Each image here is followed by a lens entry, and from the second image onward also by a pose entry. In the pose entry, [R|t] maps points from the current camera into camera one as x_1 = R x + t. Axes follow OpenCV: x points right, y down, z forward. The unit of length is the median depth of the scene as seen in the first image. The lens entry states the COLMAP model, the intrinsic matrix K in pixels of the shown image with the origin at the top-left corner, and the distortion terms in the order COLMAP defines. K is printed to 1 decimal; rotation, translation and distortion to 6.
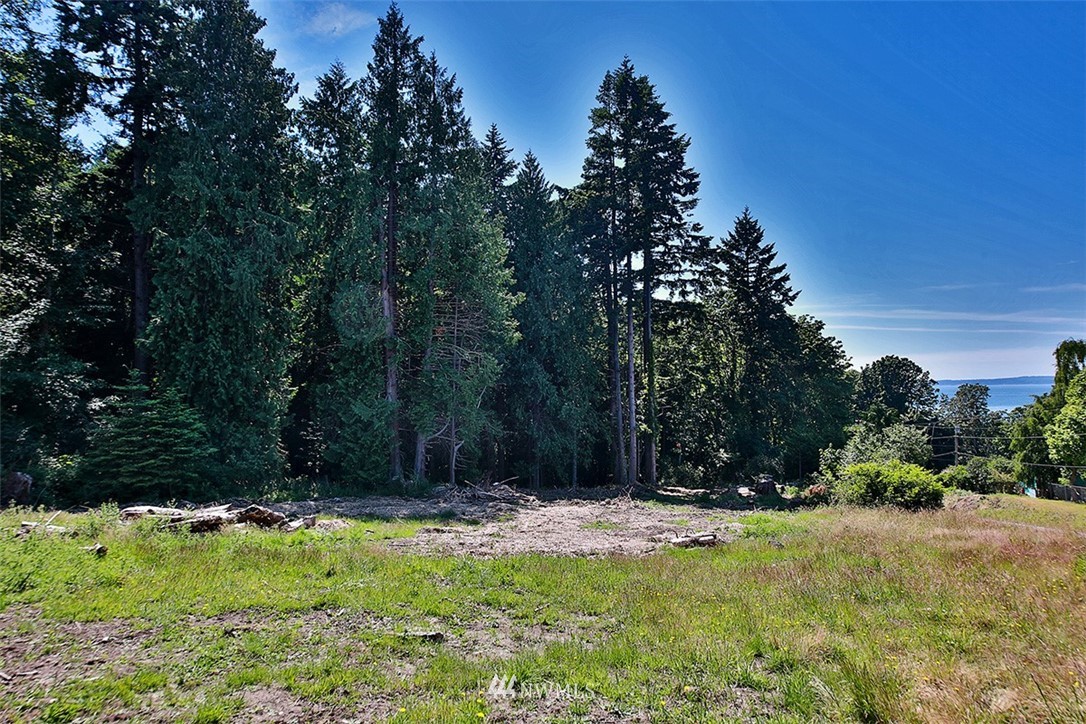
lens RADIAL K [[647.3, 0, 543.0], [0, 647.3, 362.0], [0, 0, 1]] dist [0.002235, -0.000530]
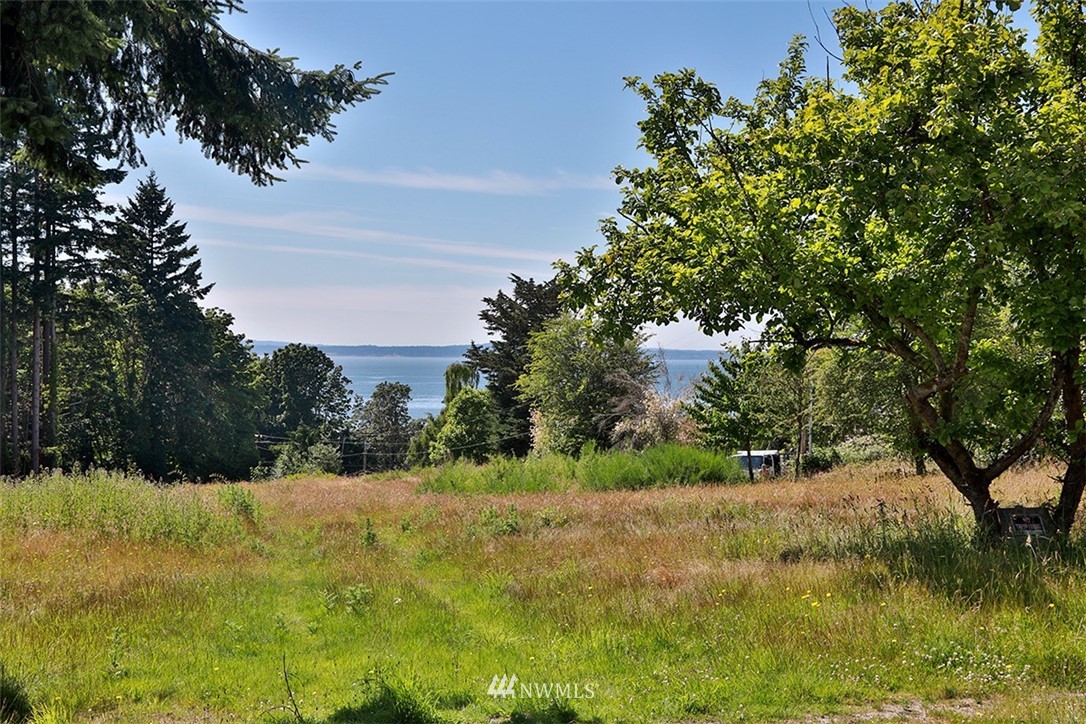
lens RADIAL K [[1475.1, 0, 543.0], [0, 1475.1, 362.0], [0, 0, 1]] dist [0.113142, 0.054436]
pose [[0.780569, 0.023754, 0.624618, -0.447149], [-0.053123, 0.998183, 0.028425, -0.081718], [-0.622808, -0.055369, 0.780413, -0.735595]]
